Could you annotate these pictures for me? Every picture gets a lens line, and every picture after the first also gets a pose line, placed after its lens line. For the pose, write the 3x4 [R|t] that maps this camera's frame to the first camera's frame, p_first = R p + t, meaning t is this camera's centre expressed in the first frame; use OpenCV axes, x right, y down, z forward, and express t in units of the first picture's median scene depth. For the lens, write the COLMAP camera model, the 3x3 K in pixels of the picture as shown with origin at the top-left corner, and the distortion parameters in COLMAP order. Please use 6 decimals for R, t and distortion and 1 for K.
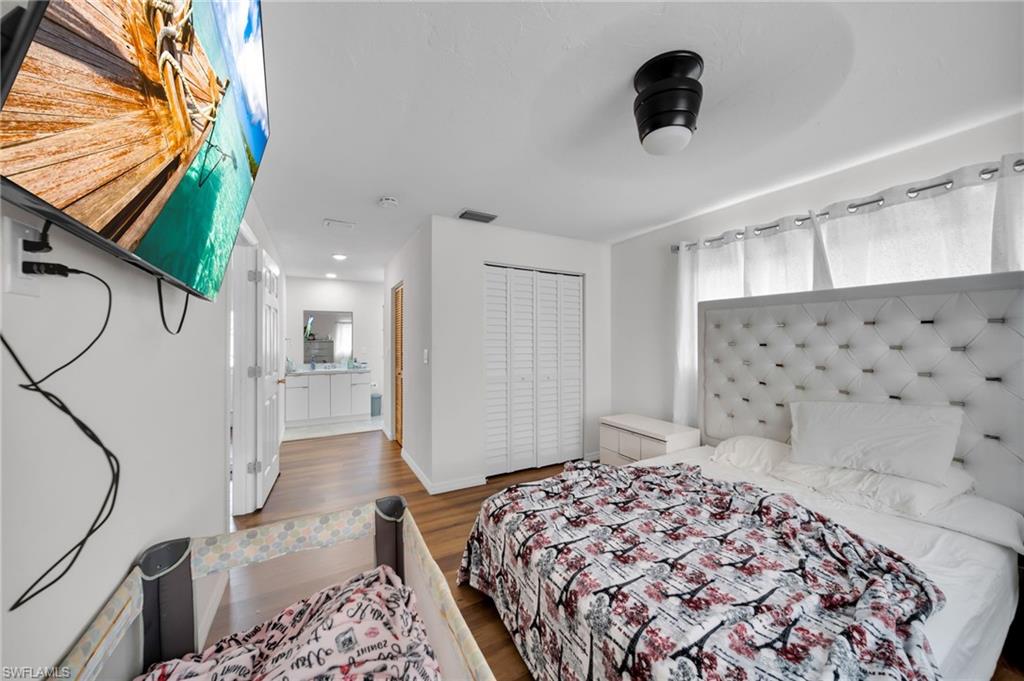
lens RADIAL K [[360.9, 0, 514.8], [0, 360.9, 339.2], [0, 0, 1]] dist [-0.000681, -0.000303]
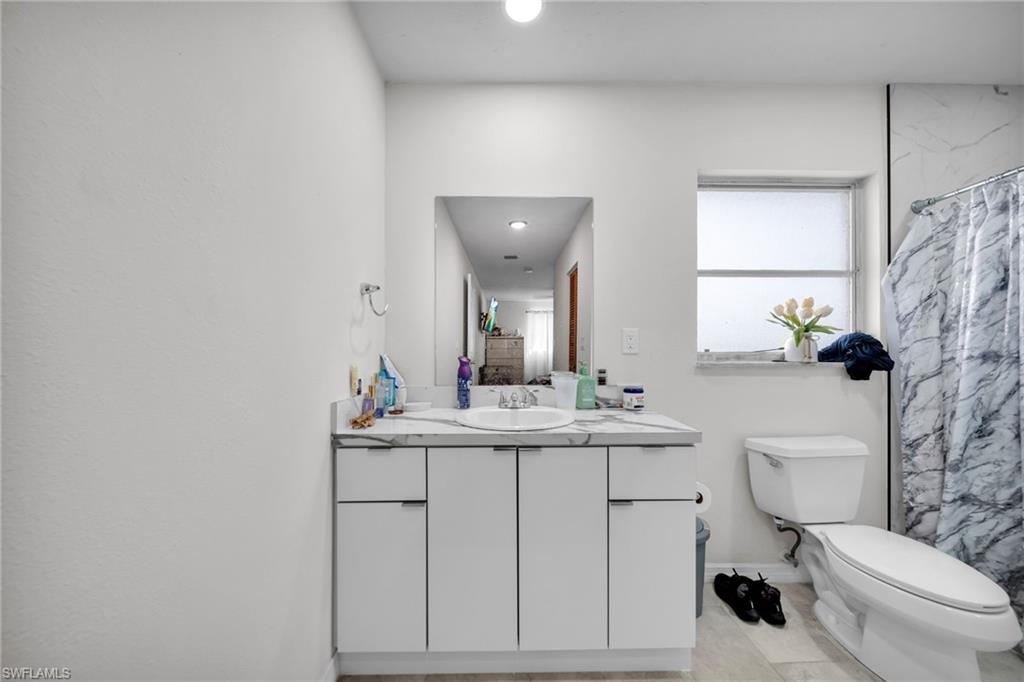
lens RADIAL K [[367.7, 0, 513.5], [0, 367.7, 350.2], [0, 0, 1]] dist [-0.005558, -0.000057]
pose [[0.881751, 0.009340, -0.471622, -0.189261], [0.001631, 0.999738, 0.022849, 0.014036], [0.471712, -0.020917, 0.881505, 0.372536]]
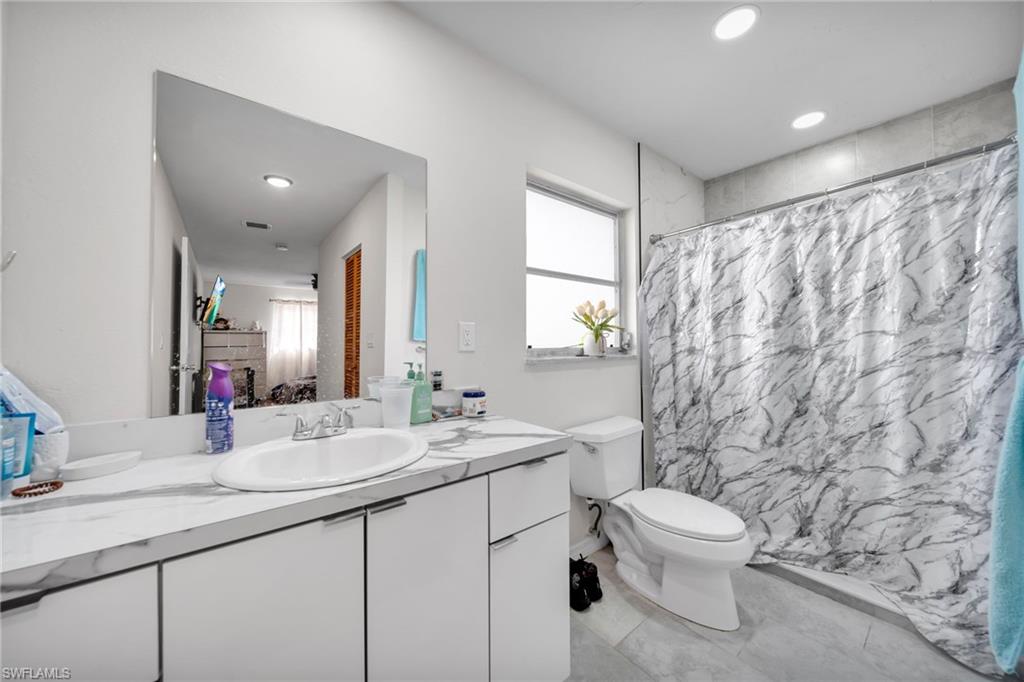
lens RADIAL K [[360.9, 0, 514.8], [0, 360.9, 339.7], [0, 0, 1]] dist [-0.000681, -0.000303]
pose [[0.986110, 0.003520, 0.166059, -0.221080], [-0.004107, 0.999986, 0.003192, 0.014206], [-0.166045, -0.003829, 0.986111, 0.397266]]
